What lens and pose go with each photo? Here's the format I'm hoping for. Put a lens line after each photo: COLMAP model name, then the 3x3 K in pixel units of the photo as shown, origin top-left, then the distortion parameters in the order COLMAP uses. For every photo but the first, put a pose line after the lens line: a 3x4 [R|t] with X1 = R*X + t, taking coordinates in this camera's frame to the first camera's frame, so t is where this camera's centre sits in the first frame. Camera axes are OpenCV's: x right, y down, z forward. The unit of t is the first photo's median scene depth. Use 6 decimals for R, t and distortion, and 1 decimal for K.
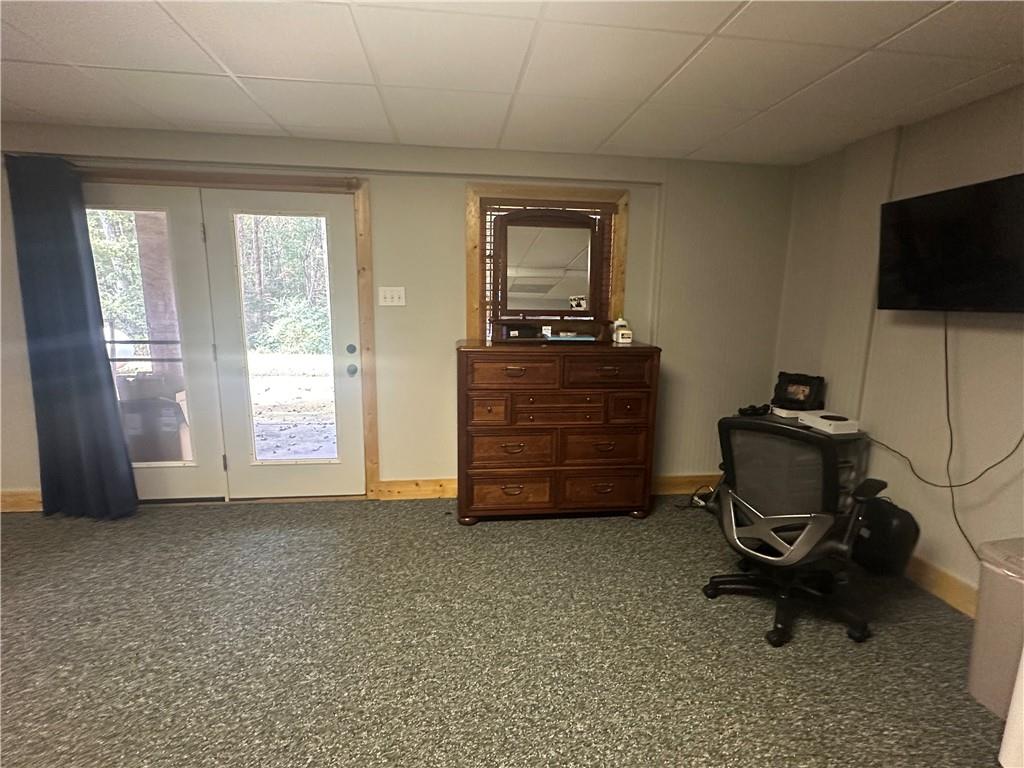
lens RADIAL K [[482.4, 0, 511.1], [0, 482.4, 383.6], [0, 0, 1]] dist [0.000116, 0.000283]
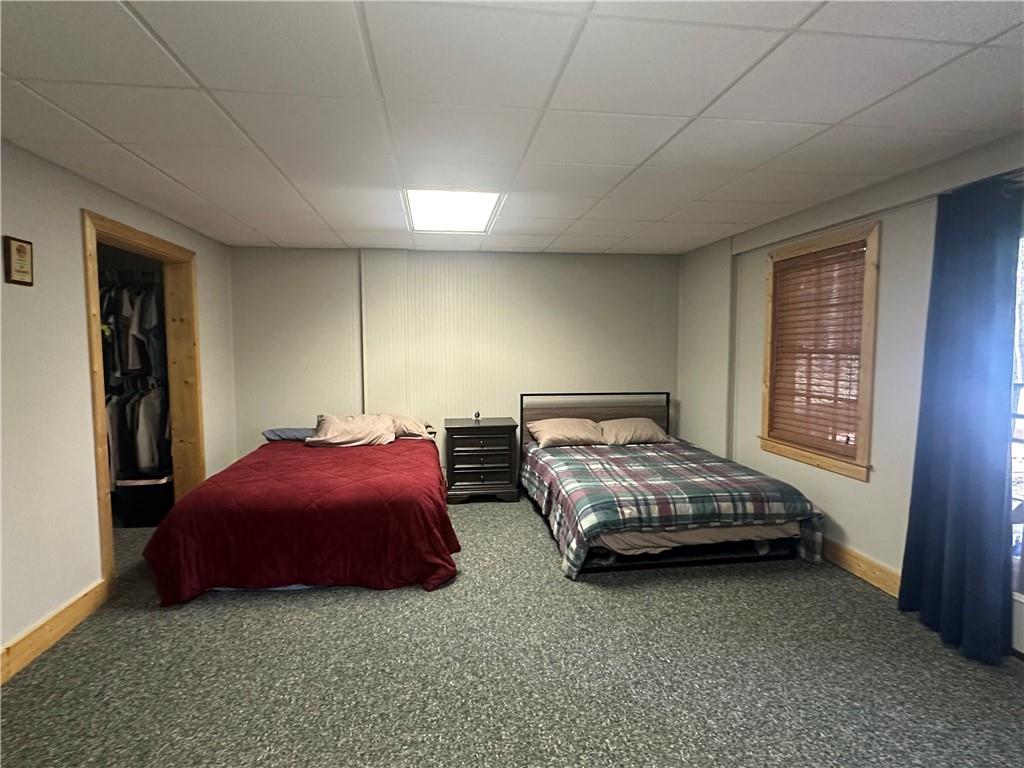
lens RADIAL K [[556.8, 0, 511.7], [0, 556.8, 385.9], [0, 0, 1]] dist [-0.000217, 0.000116]
pose [[0.006046, 0.055528, -0.998439, -0.017808], [-0.171145, 0.983783, 0.053676, -0.047882], [0.985227, 0.170553, 0.015451, 0.258560]]
